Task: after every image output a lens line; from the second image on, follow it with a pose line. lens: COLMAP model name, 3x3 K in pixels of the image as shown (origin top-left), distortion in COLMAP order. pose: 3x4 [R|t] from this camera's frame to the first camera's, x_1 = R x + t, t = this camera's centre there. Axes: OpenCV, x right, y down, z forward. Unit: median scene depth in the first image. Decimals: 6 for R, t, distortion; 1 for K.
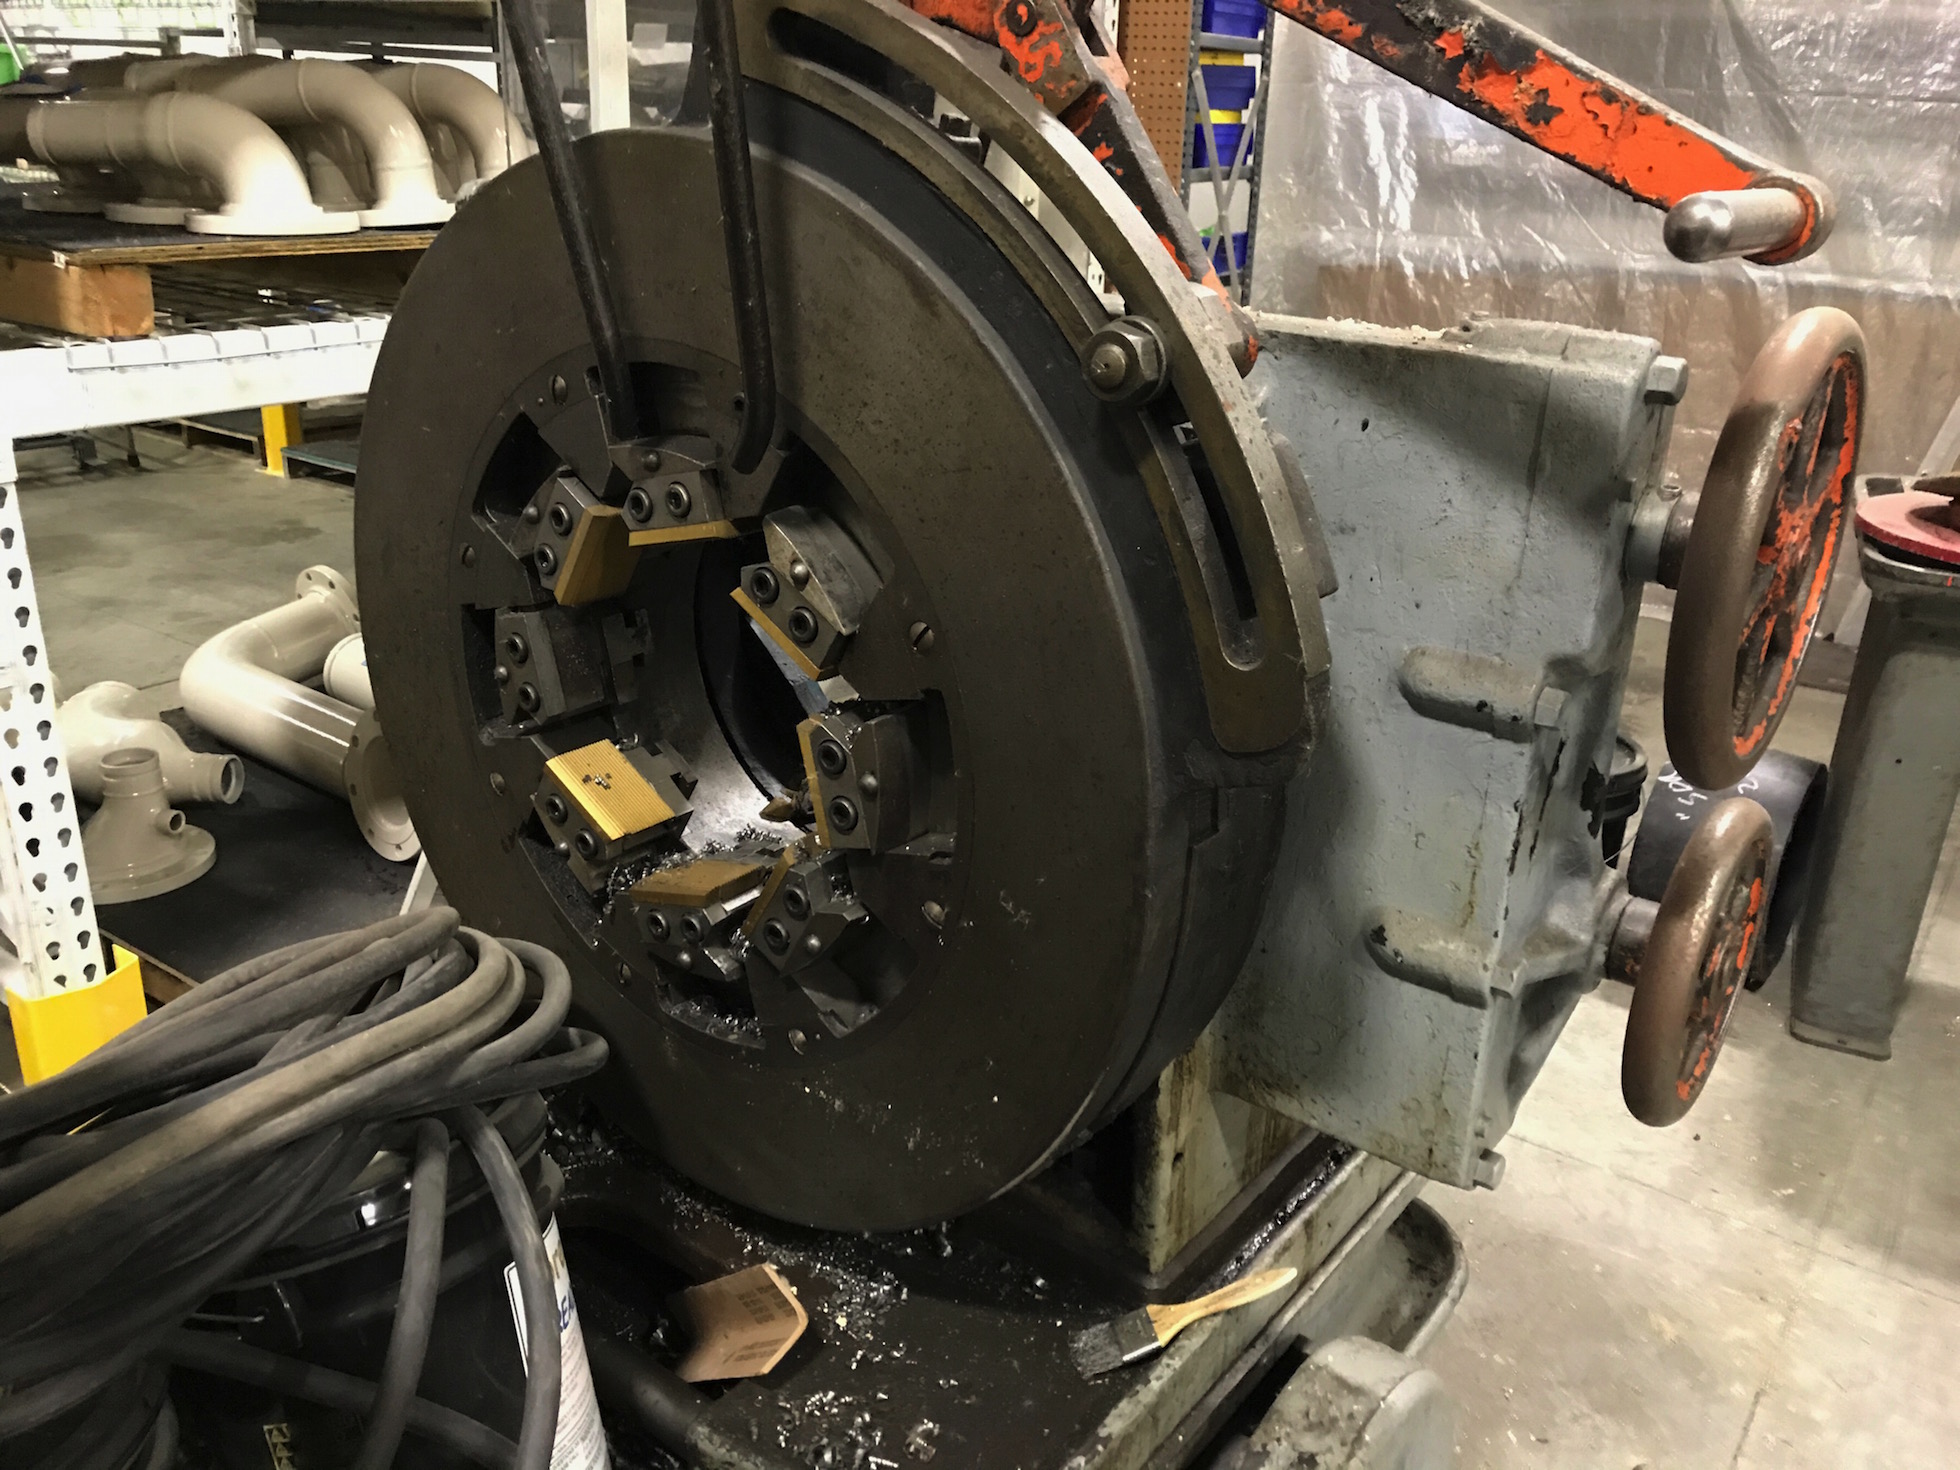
lens RADIAL K [[1629.7, 0, 983.7], [0, 1629.7, 730.4], [0, 0, 1]] dist [0.033335, -0.039605]
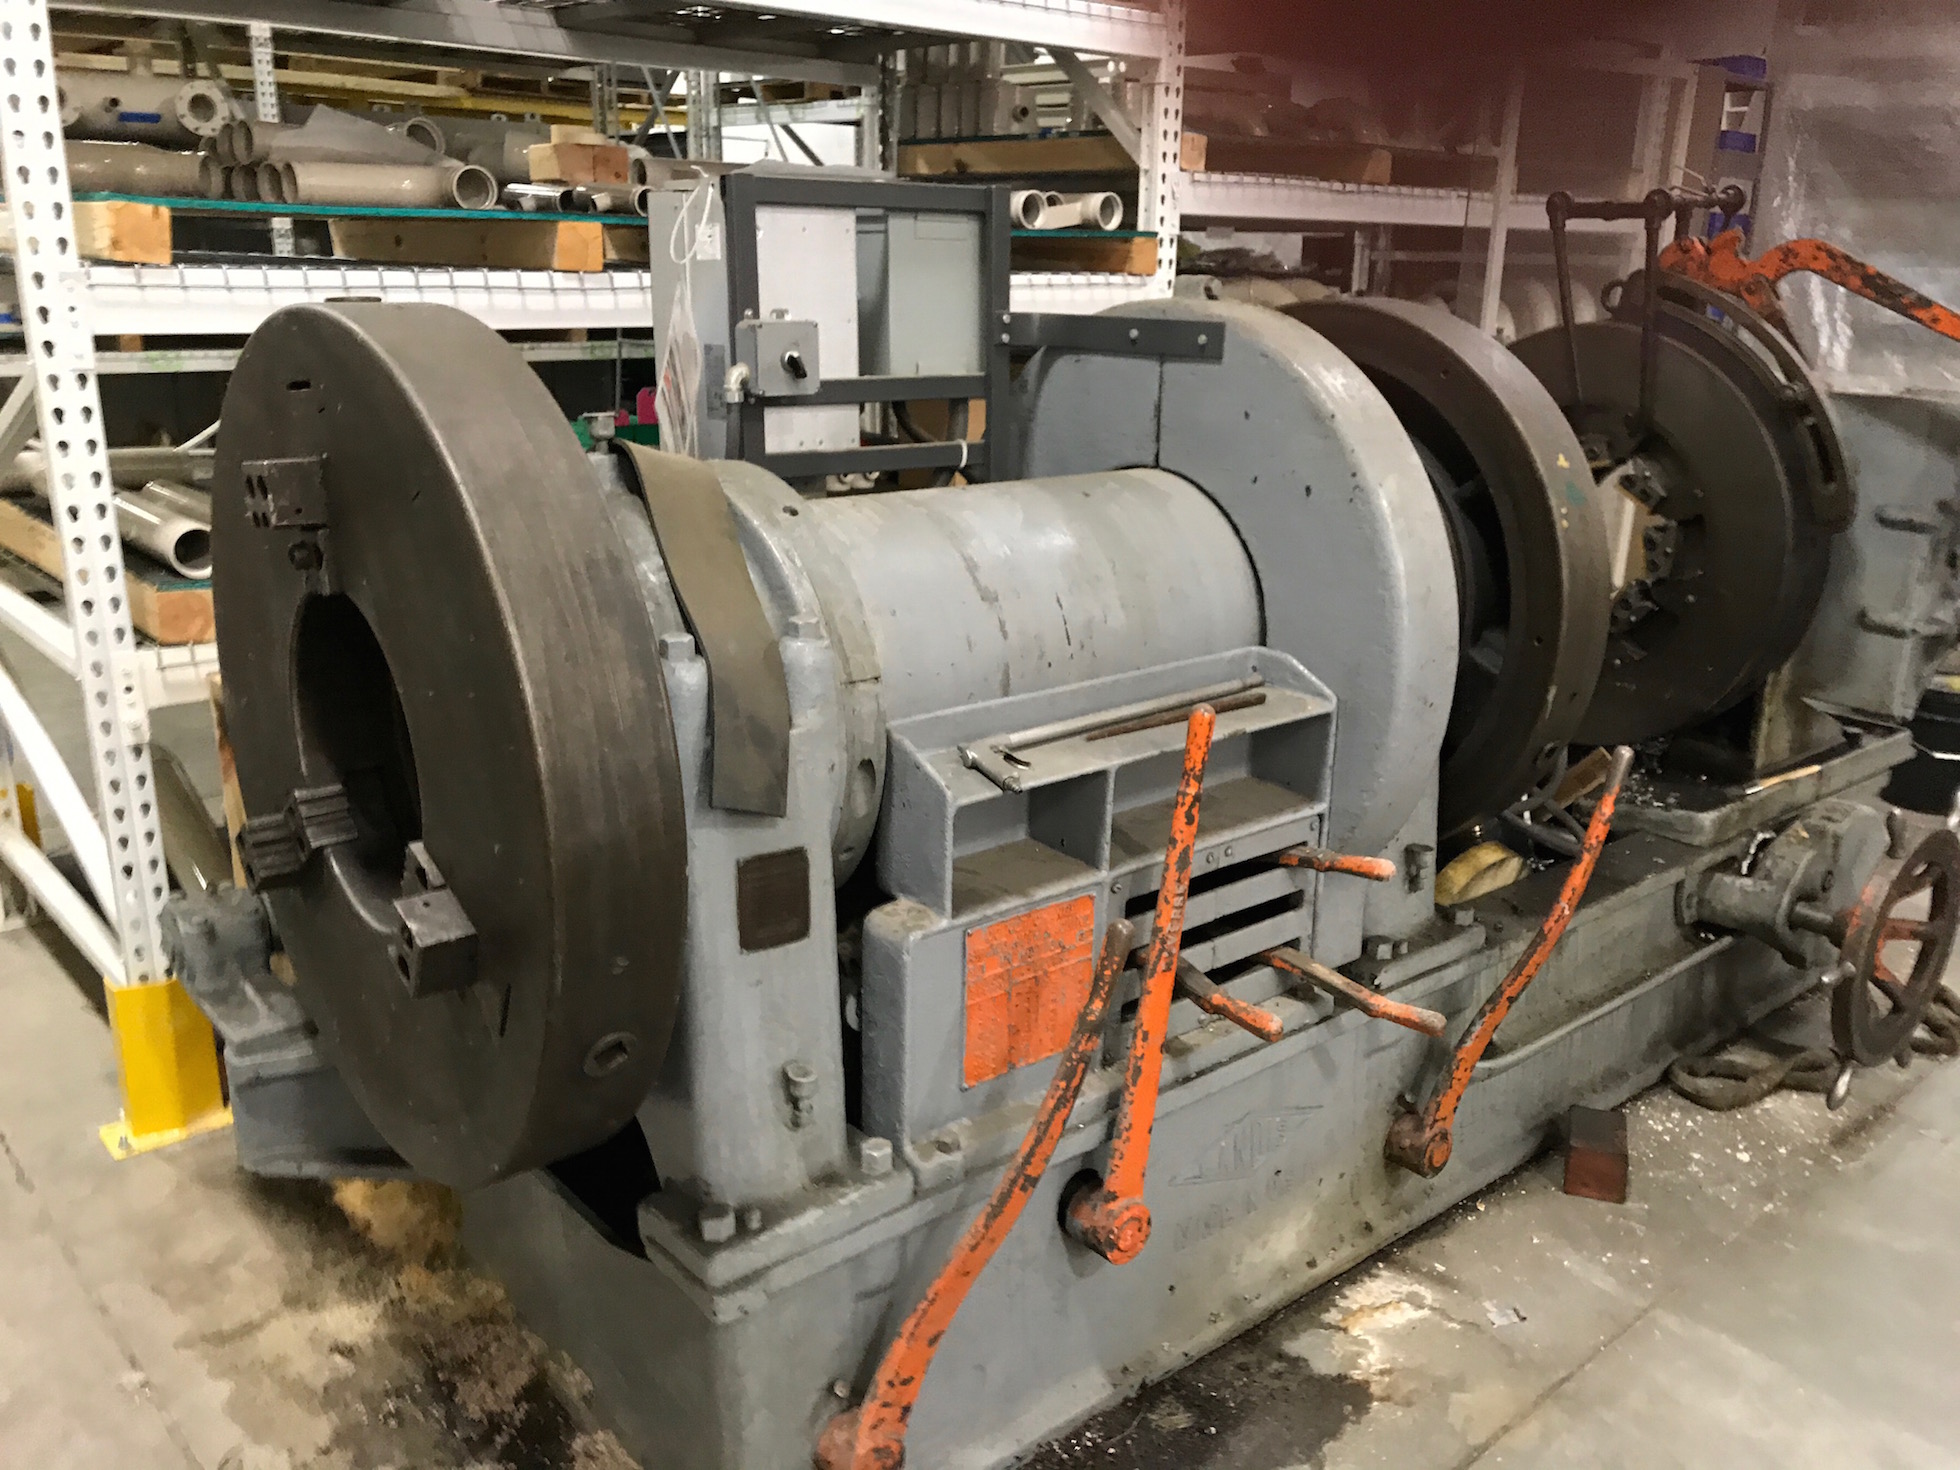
lens RADIAL K [[1629.7, 0, 980.9], [0, 1629.7, 739.6], [0, 0, 1]] dist [0.033335, -0.039605]
pose [[0.976915, 0.049071, -0.207917, -0.577605], [-0.065647, 0.995126, -0.073584, 0.594193], [0.203293, 0.085534, 0.975375, -1.814426]]
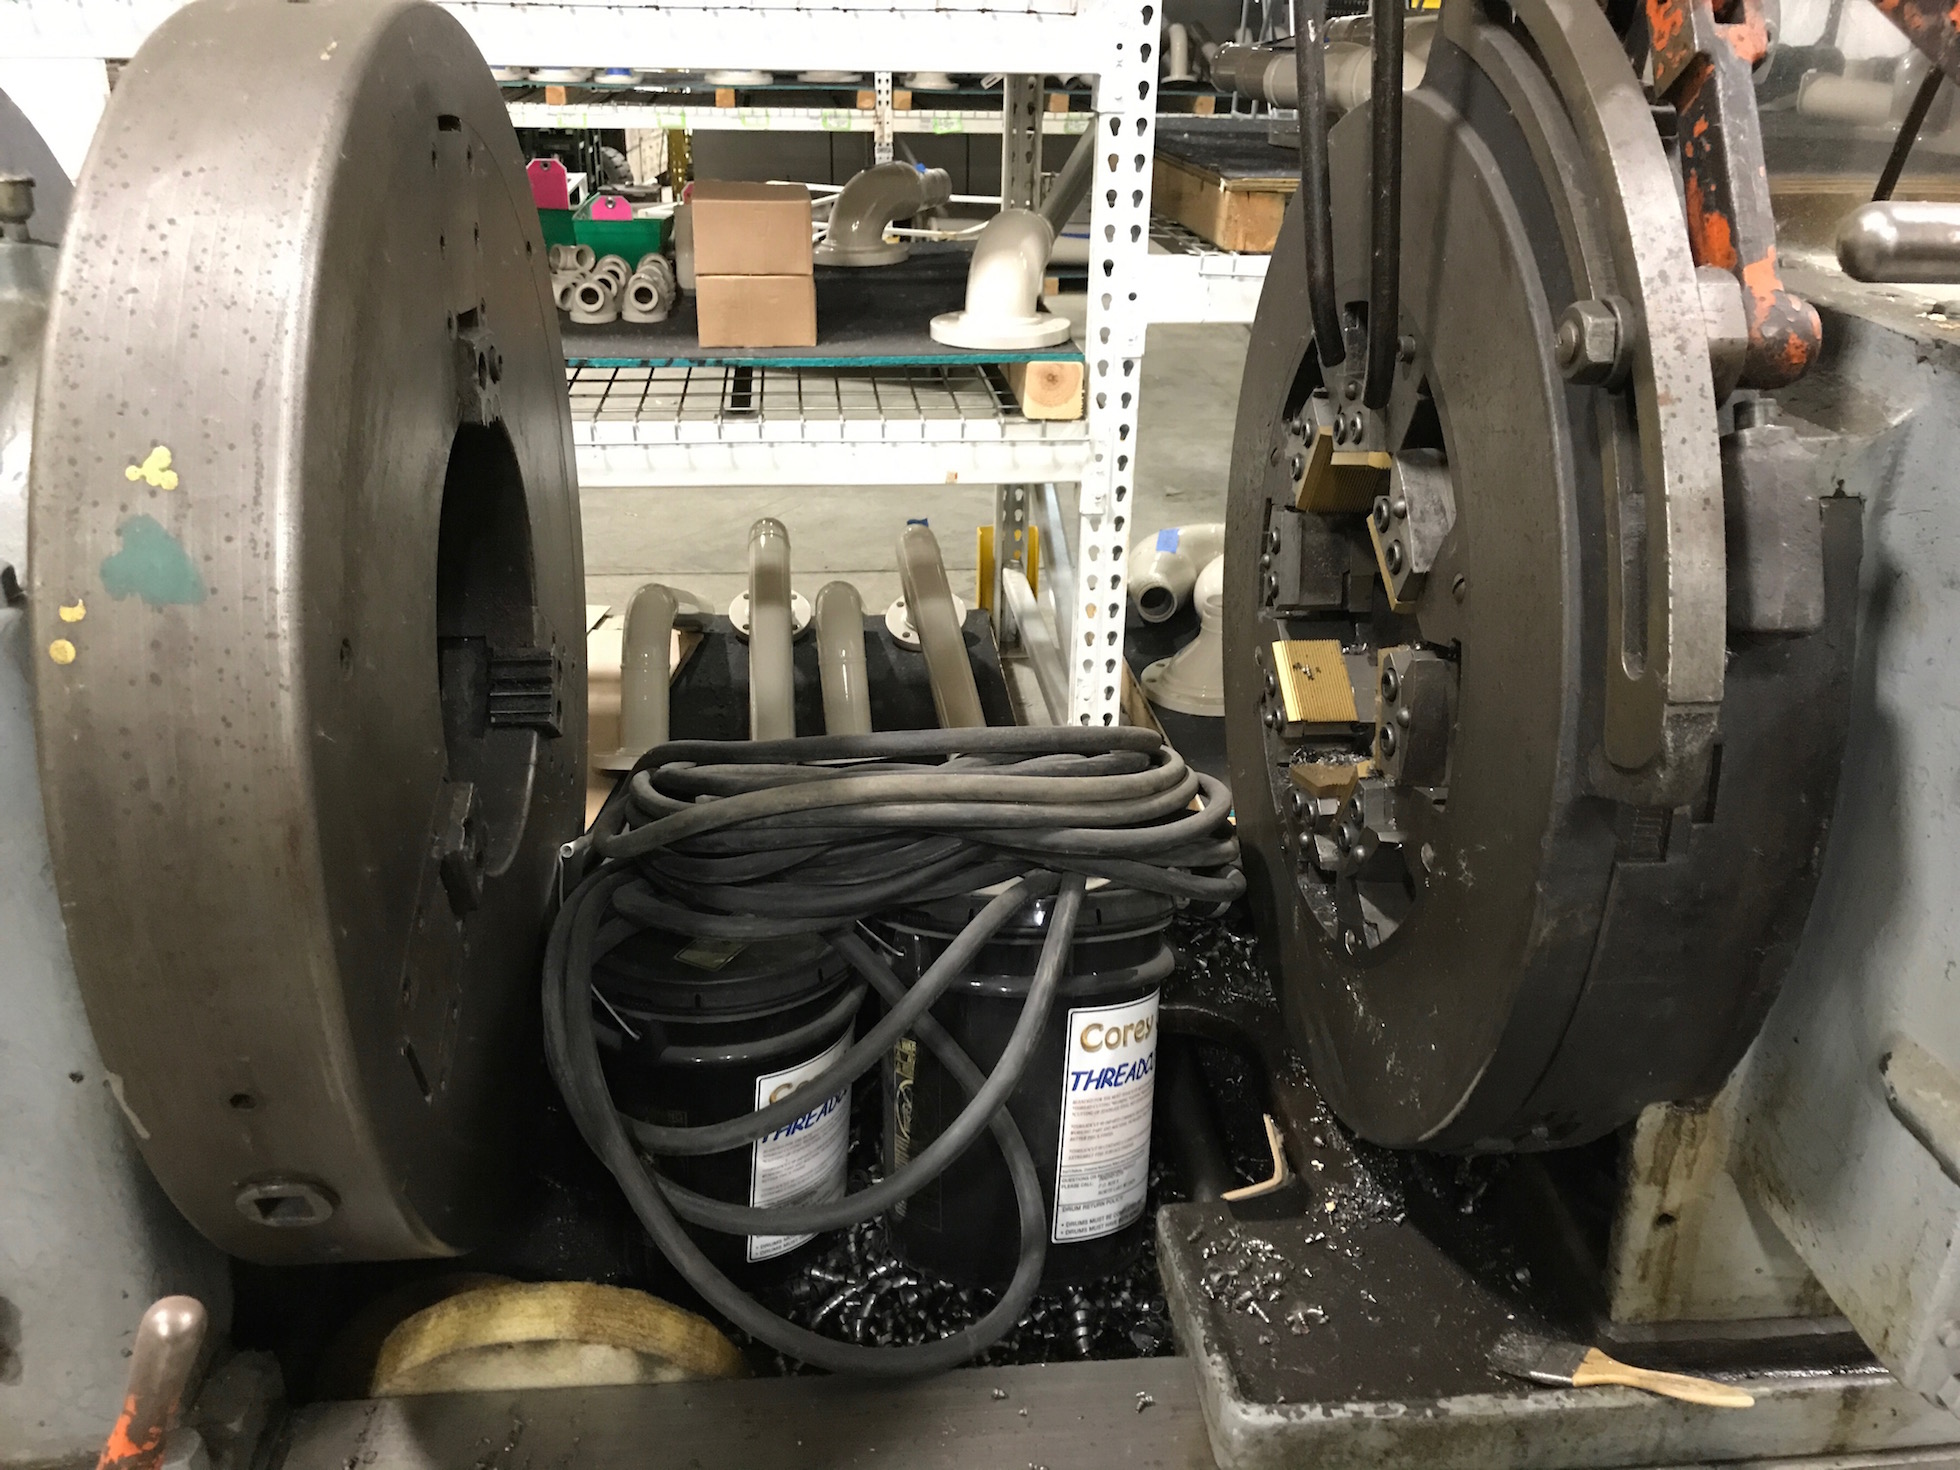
lens RADIAL K [[1629.7, 0, 984.4], [0, 1629.7, 738.7], [0, 0, 1]] dist [0.033335, -0.039605]
pose [[0.667714, 0.293096, -0.684290, 0.445975], [-0.268726, 0.952147, 0.145608, -0.032094], [0.694222, 0.086662, 0.714524, 0.045717]]
